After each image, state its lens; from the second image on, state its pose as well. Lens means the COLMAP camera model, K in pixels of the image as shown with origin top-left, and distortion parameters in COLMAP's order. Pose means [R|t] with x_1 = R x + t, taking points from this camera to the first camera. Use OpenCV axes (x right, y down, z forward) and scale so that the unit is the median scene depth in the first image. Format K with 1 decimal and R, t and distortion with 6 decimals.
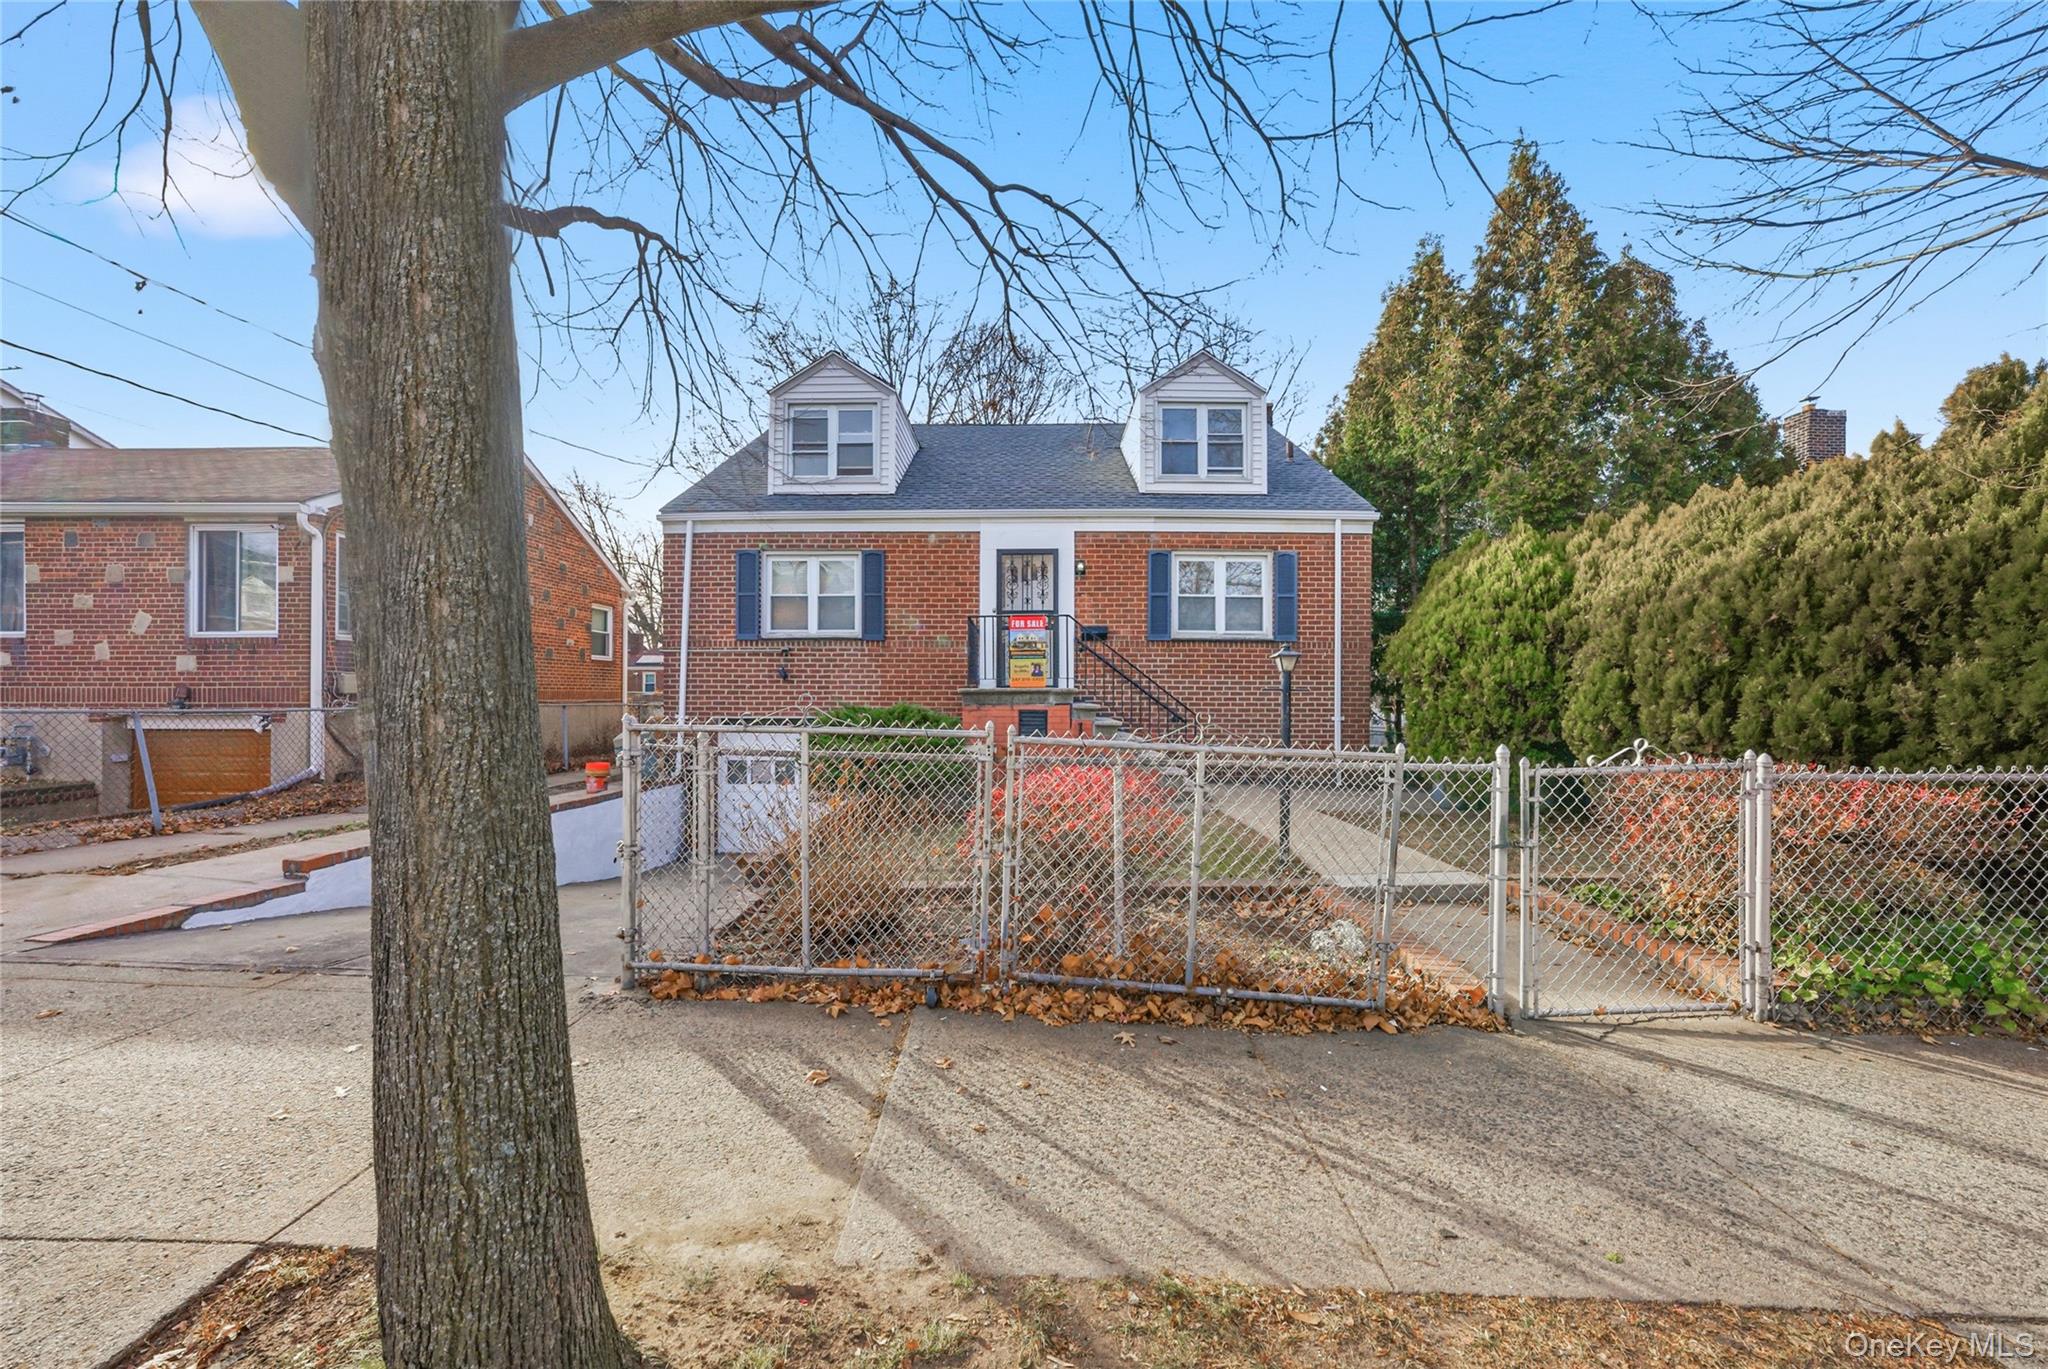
lens RADIAL K [[793.9, 0, 1013.7], [0, 793.9, 691.5], [0, 0, 1]] dist [-0.025382, 0.000128]
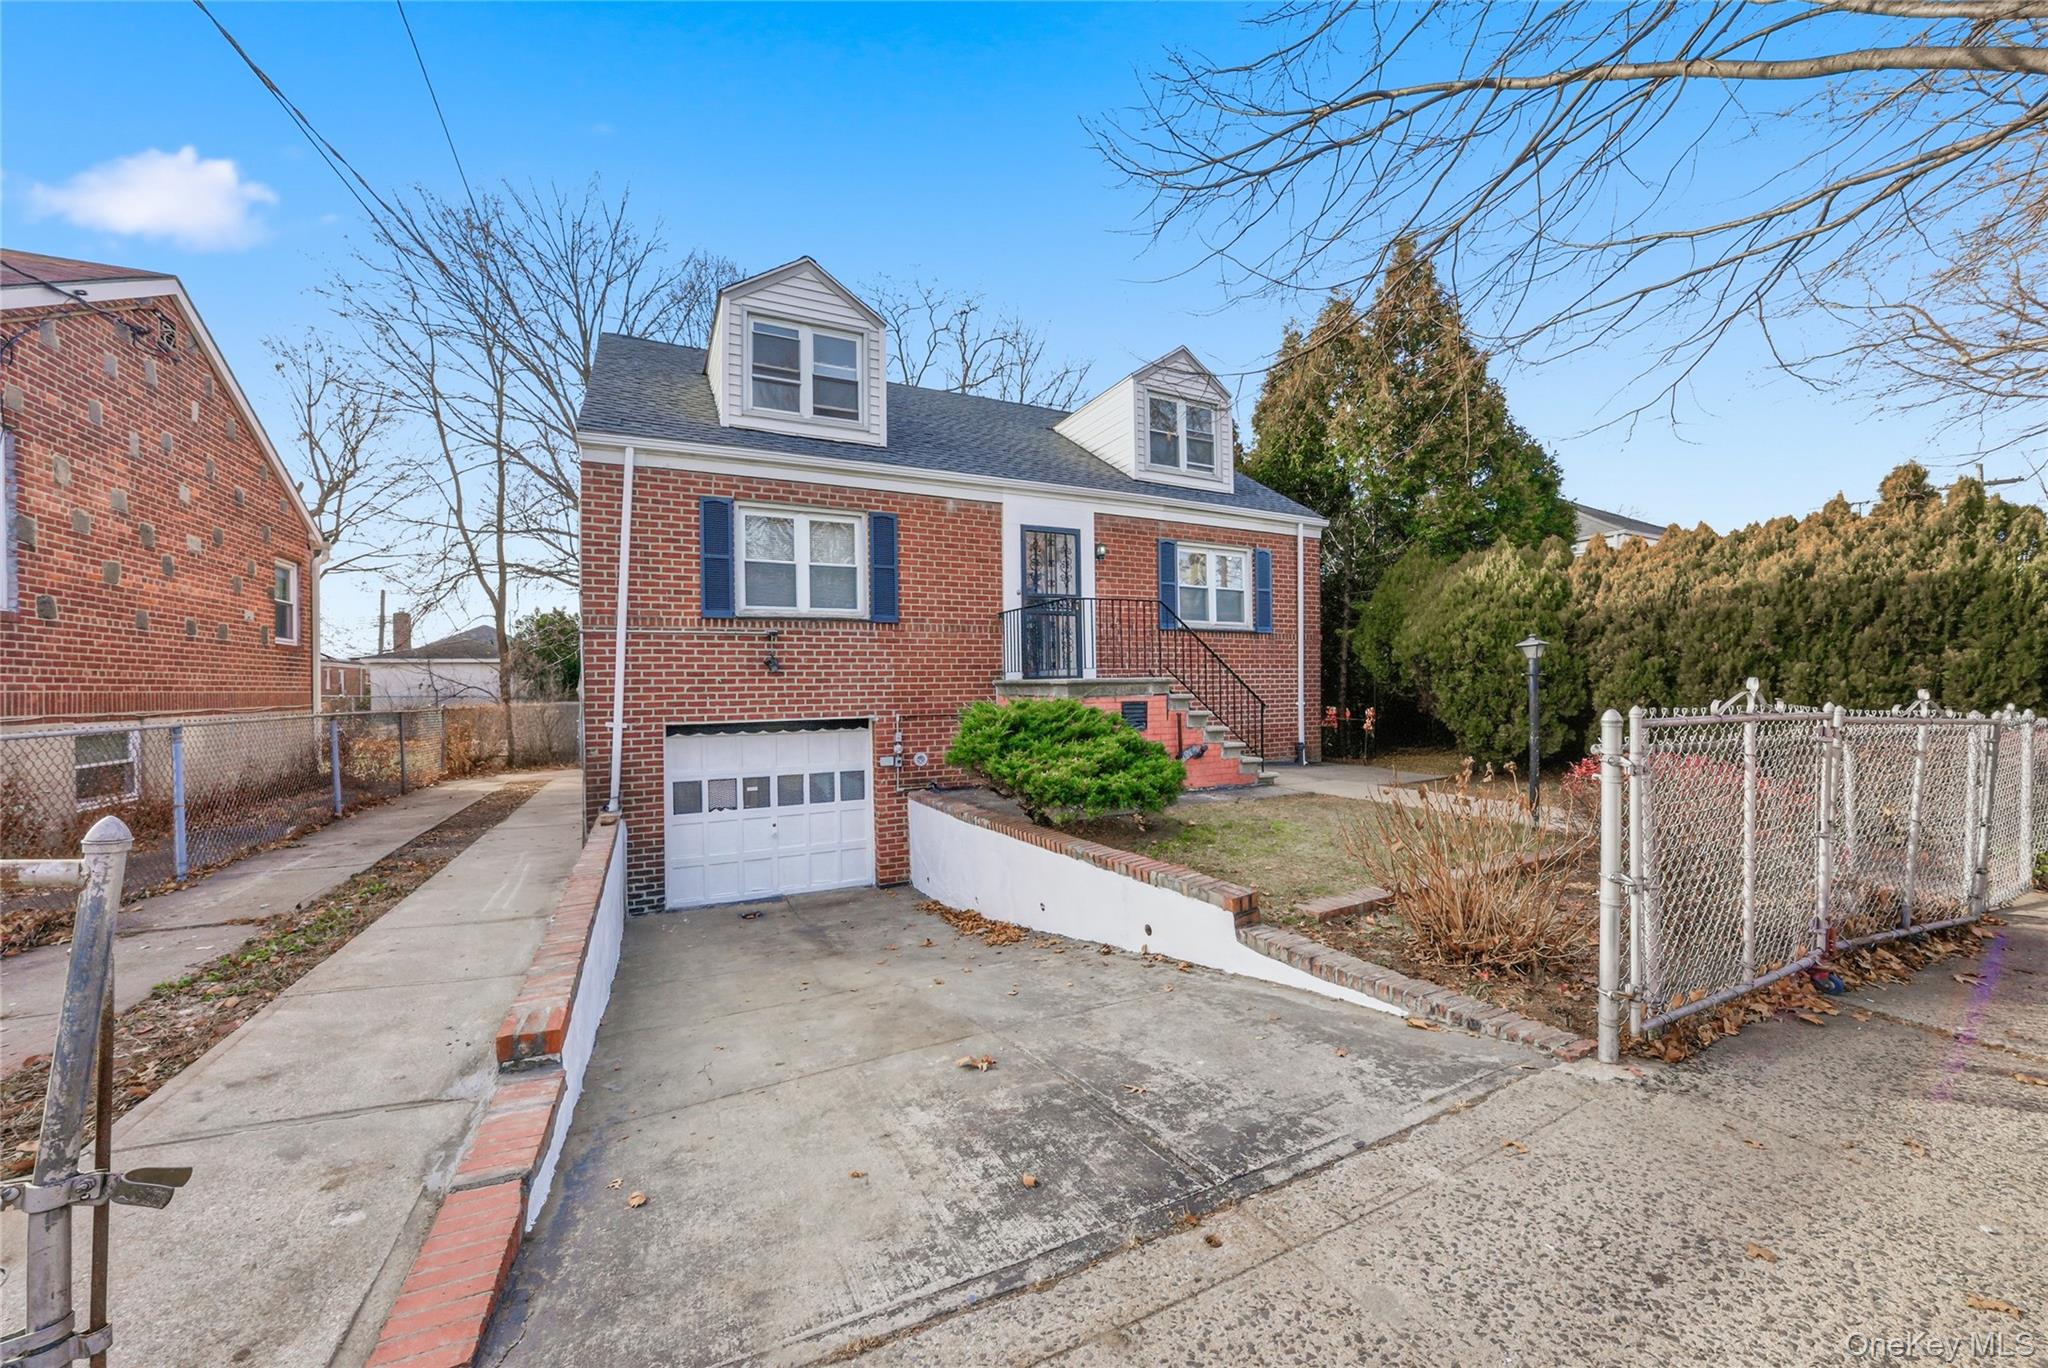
lens RADIAL K [[799.1, 0, 1103.7], [0, 799.1, 685.7], [0, 0, 1]] dist [-0.025118, 0.000507]
pose [[0.865645, -0.015561, 0.500416, -0.474234], [0.014711, 0.999876, 0.005644, -0.001207], [-0.500441, 0.002476, 0.865767, 0.208831]]
